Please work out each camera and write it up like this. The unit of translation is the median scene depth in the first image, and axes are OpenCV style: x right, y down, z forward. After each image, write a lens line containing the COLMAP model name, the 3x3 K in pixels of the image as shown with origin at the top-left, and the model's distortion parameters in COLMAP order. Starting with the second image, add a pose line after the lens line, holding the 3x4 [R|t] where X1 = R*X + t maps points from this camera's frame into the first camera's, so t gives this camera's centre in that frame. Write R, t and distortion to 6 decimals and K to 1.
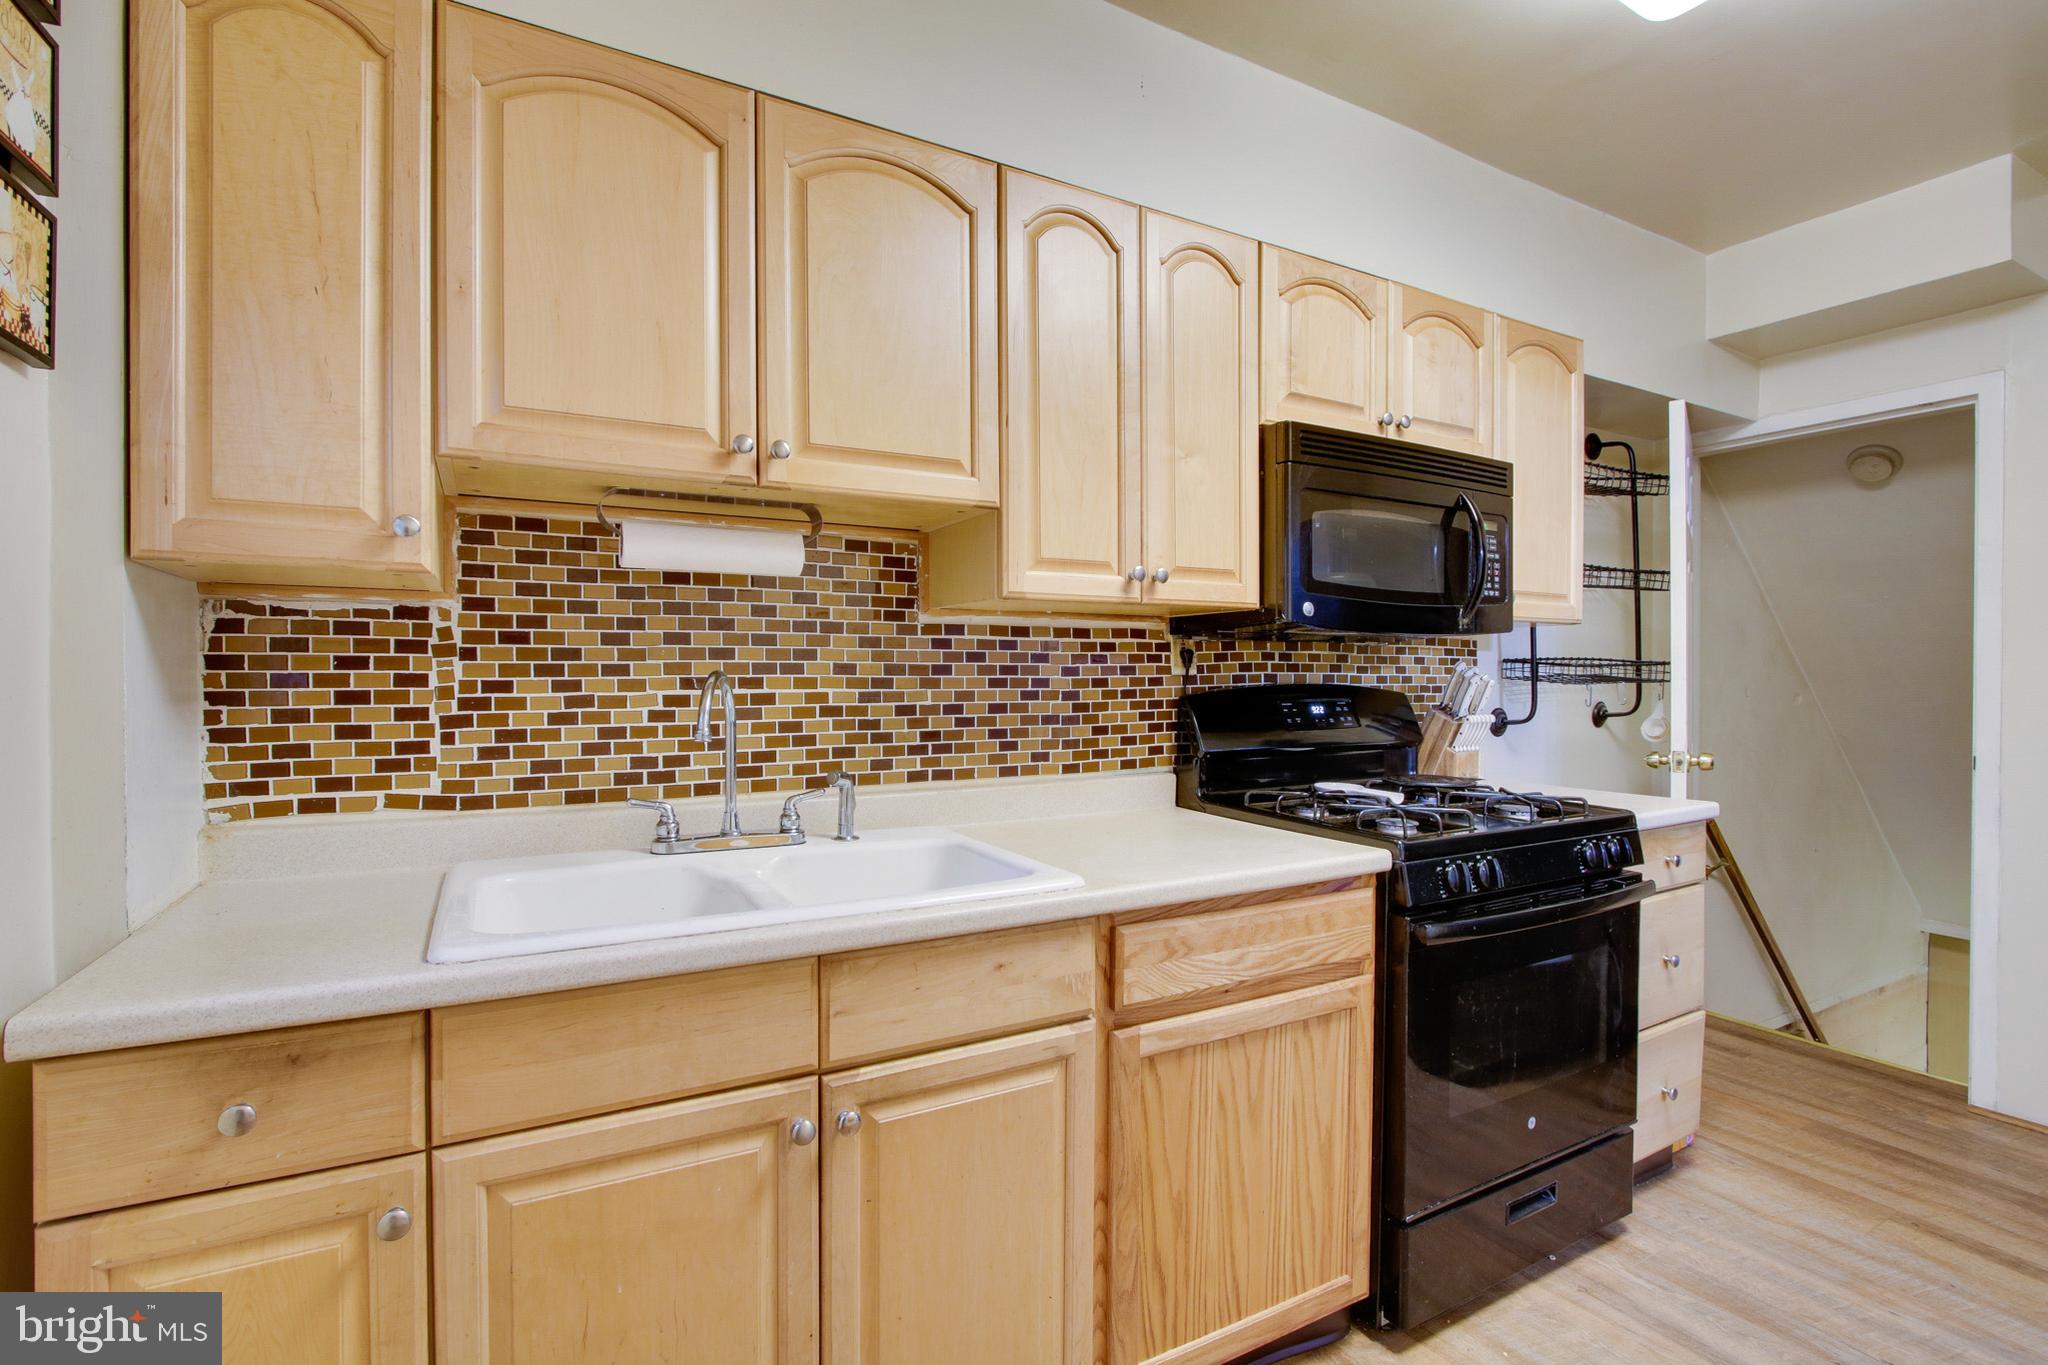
lens RADIAL K [[941.3, 0, 1024.7], [0, 941.3, 689.1], [0, 0, 1]] dist [-0.021319, 0.006204]
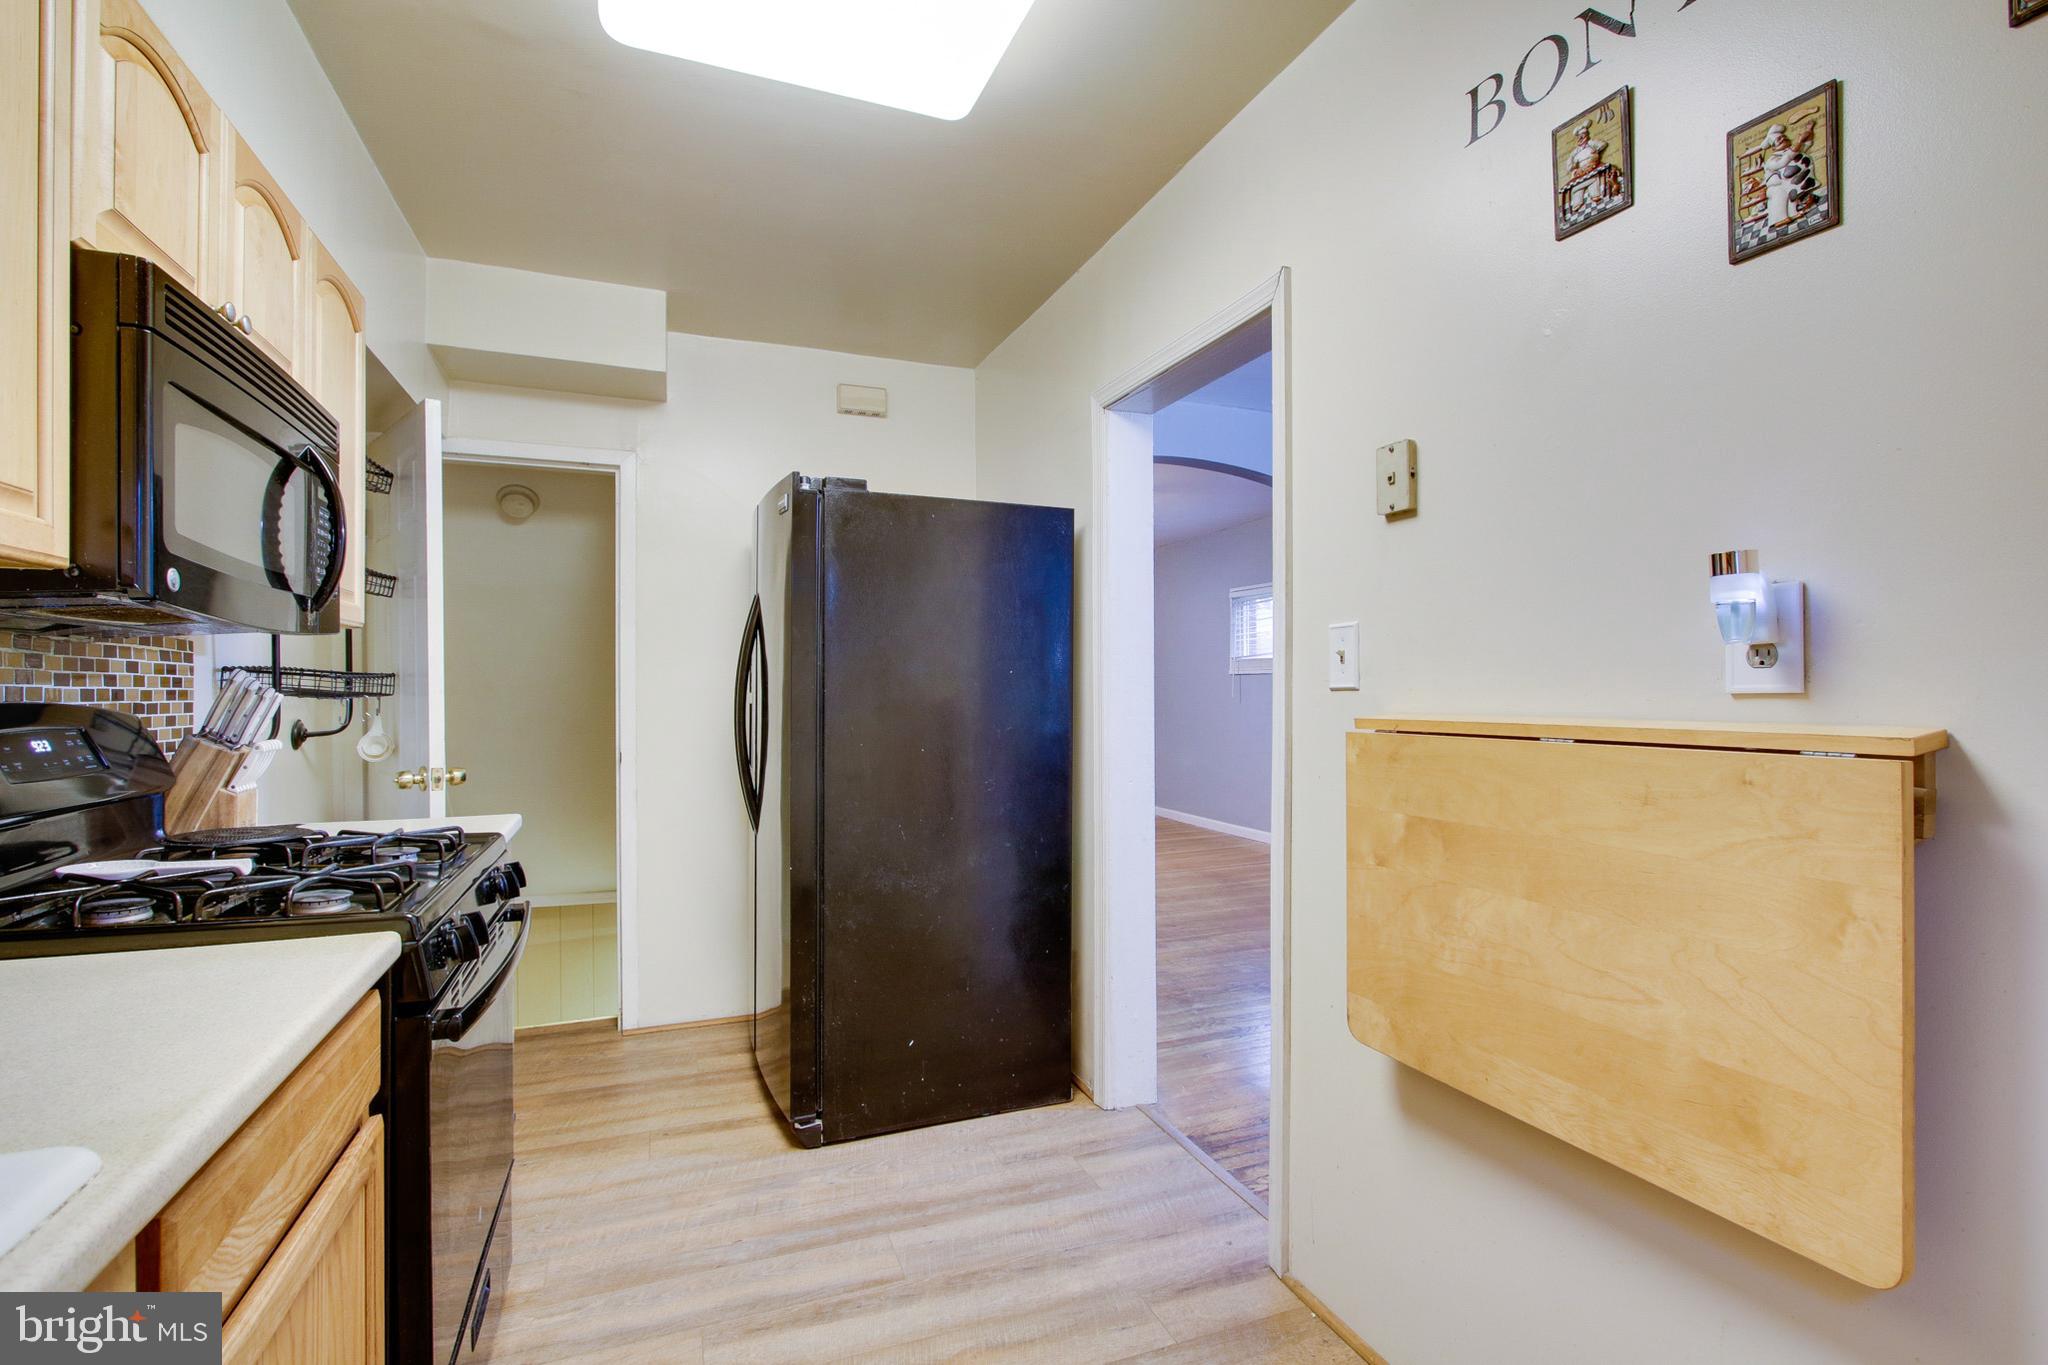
lens RADIAL K [[947.8, 0, 1022.9], [0, 947.8, 687.7], [0, 0, 1]] dist [-0.015060, -0.000072]
pose [[0.138139, 0.000193, 0.990413, -0.216082], [0.017112, 0.999850, -0.002582, -0.003240], [-0.990265, 0.017305, 0.138115, 0.354281]]
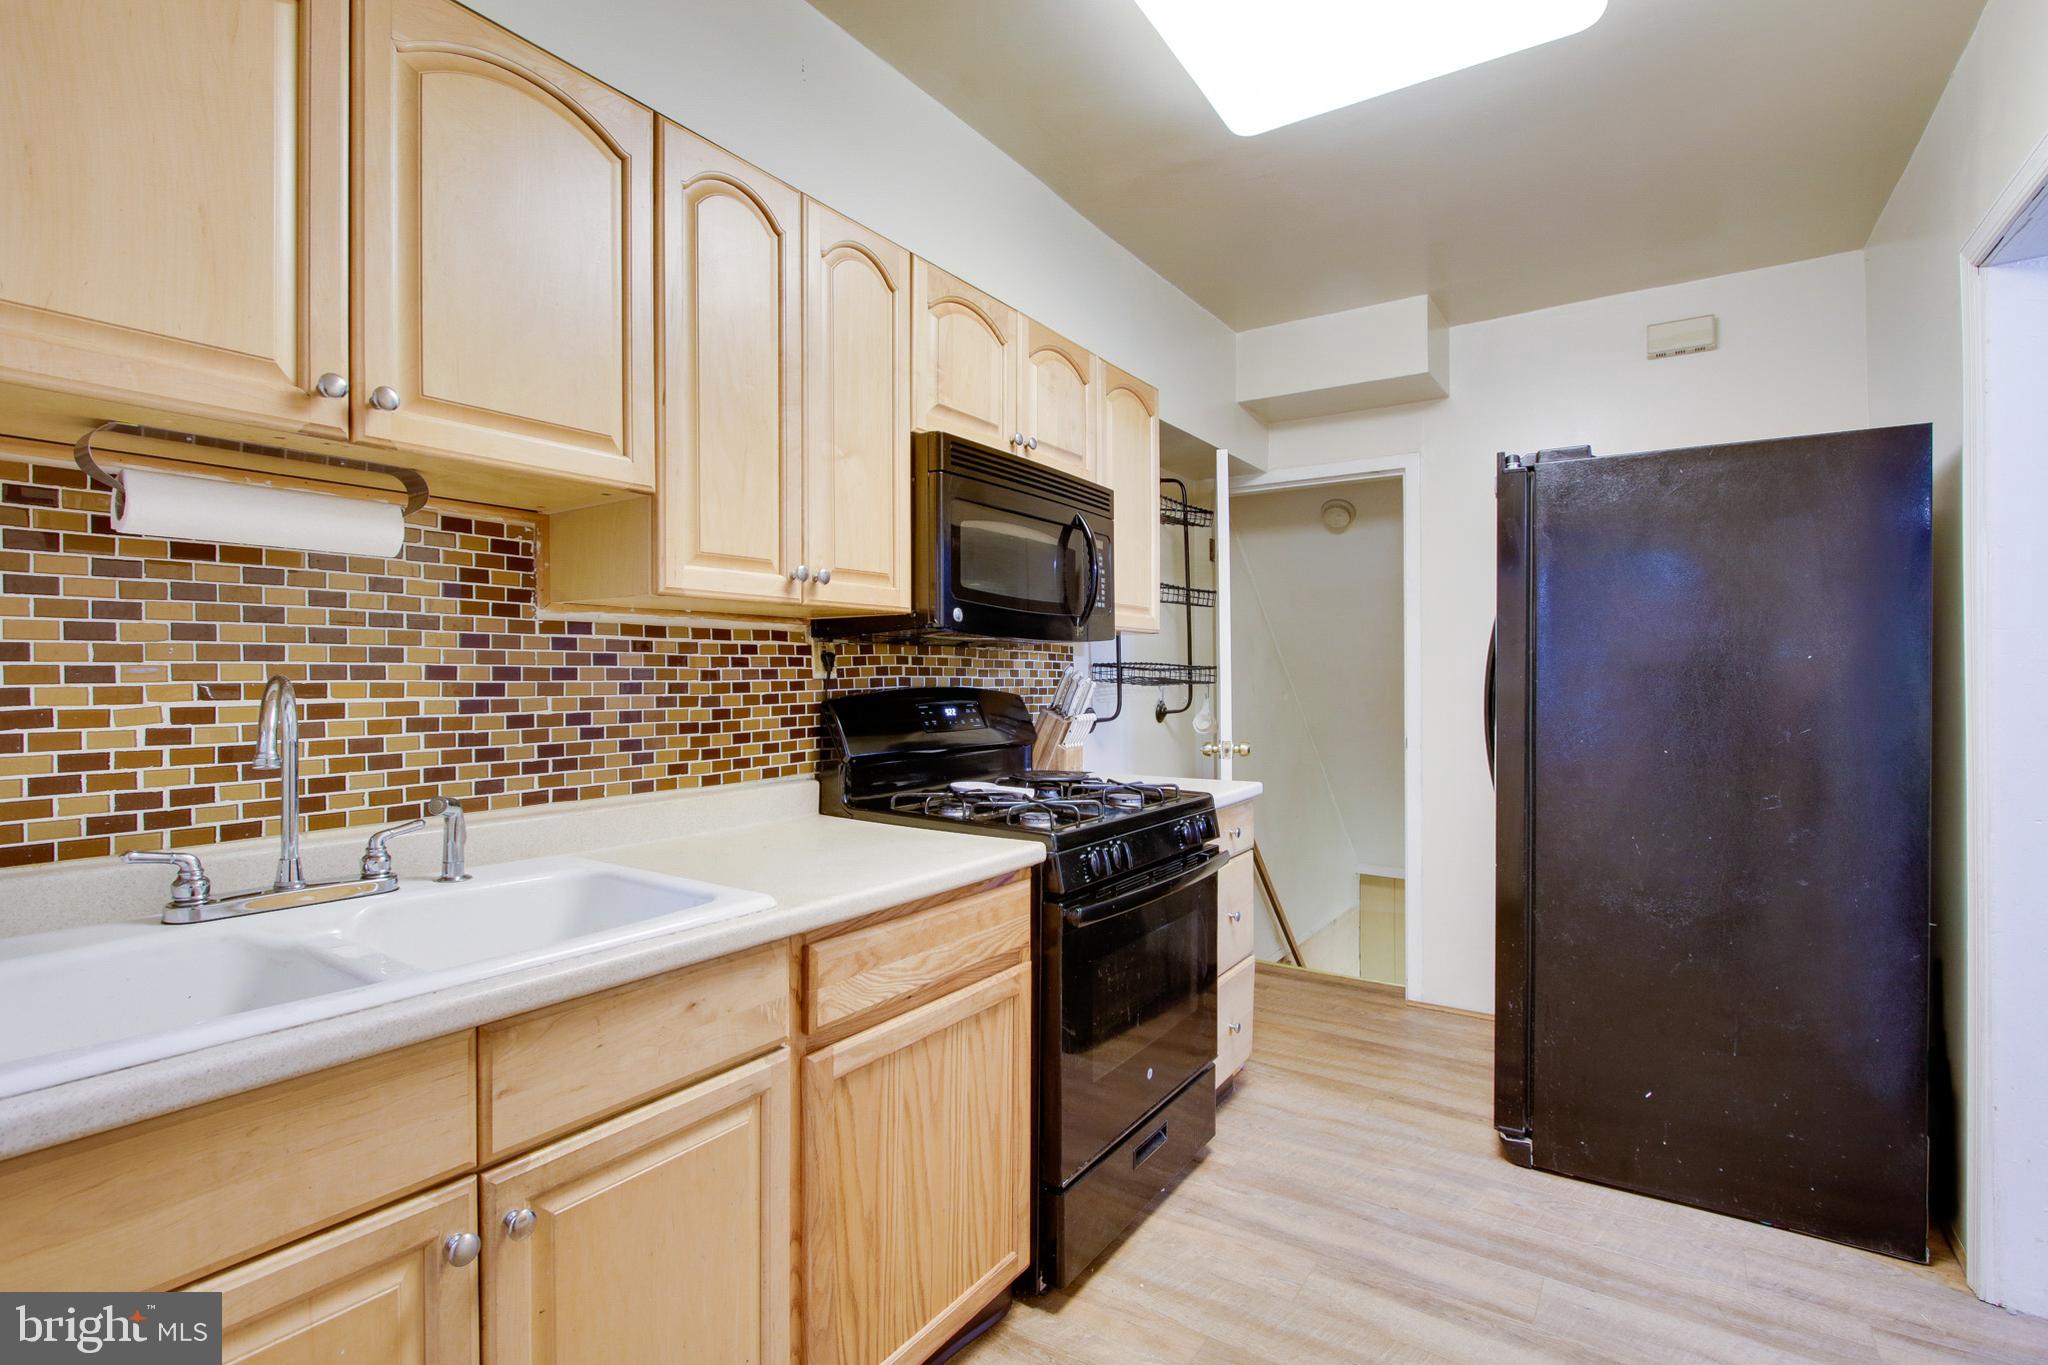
lens RADIAL K [[945.3, 0, 1024.5], [0, 945.3, 679.0], [0, 0, 1]] dist [-0.015578, 0.000795]
pose [[0.895537, -0.002600, 0.444980, -0.092557], [0.008641, 0.999896, -0.011548, -0.001877], [-0.444904, 0.014186, 0.895466, 0.033899]]
